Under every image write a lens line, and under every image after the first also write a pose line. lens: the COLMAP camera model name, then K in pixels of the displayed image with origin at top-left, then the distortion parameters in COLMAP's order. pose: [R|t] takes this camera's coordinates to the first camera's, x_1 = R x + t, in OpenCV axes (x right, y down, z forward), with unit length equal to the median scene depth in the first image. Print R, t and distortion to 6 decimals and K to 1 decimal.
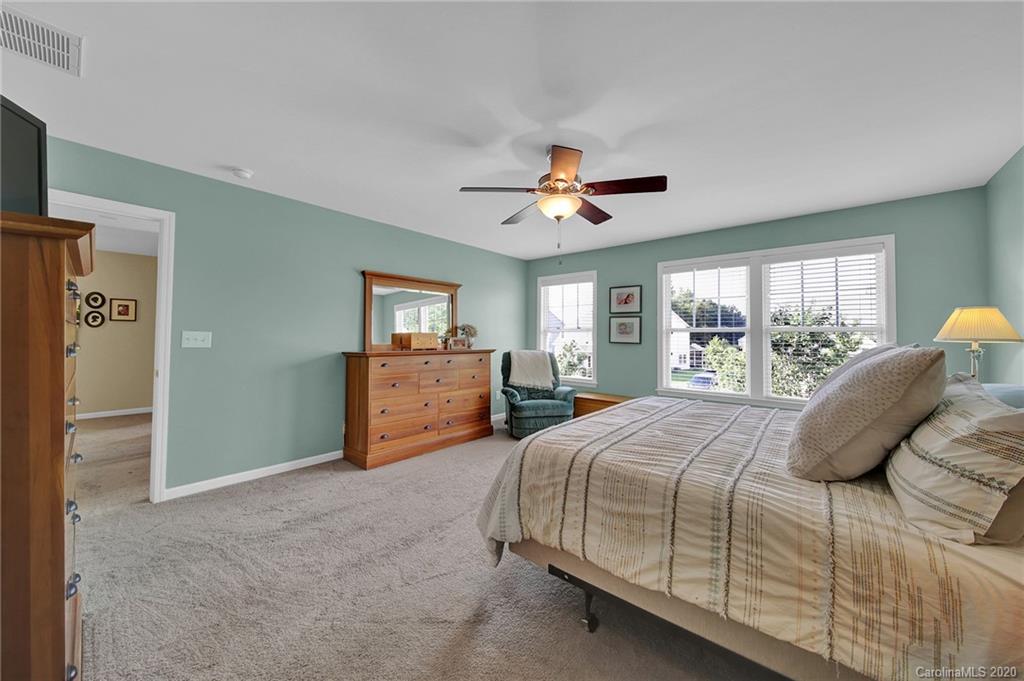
lens RADIAL K [[365.6, 0, 511.8], [0, 365.6, 336.6], [0, 0, 1]] dist [-0.002391, -0.000115]
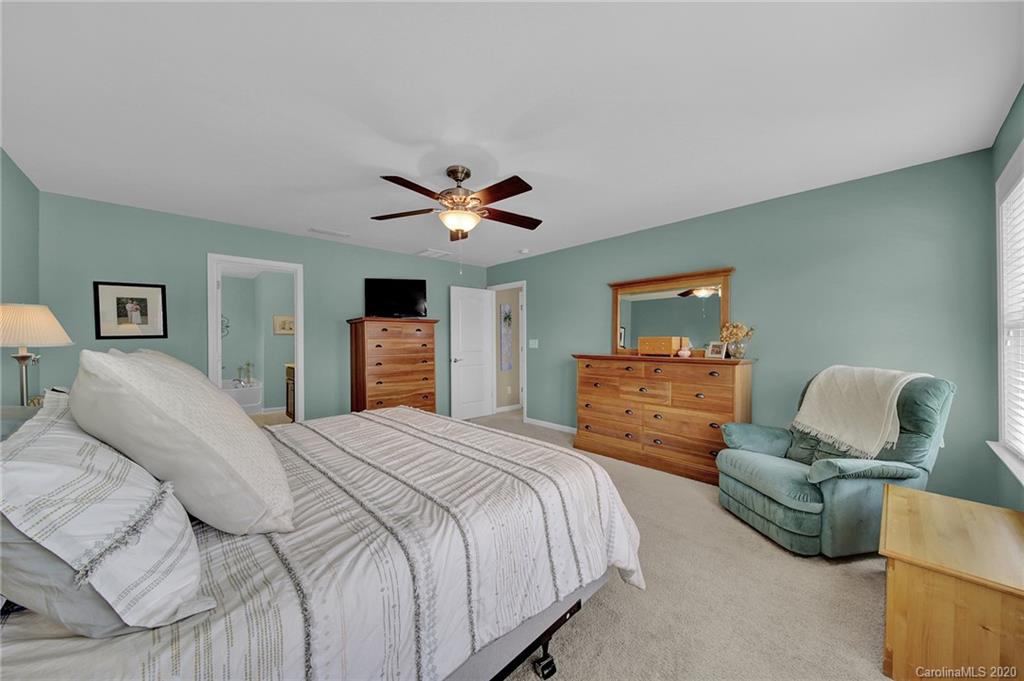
lens RADIAL K [[366.7, 0, 512.7], [0, 366.7, 355.6], [0, 0, 1]] dist [-0.000349, 0.000007]
pose [[-0.108635, 0.030780, -0.993605, 0.773404], [0.004276, 0.999526, 0.030496, 0.007377], [0.994072, -0.000936, -0.108715, 0.819954]]
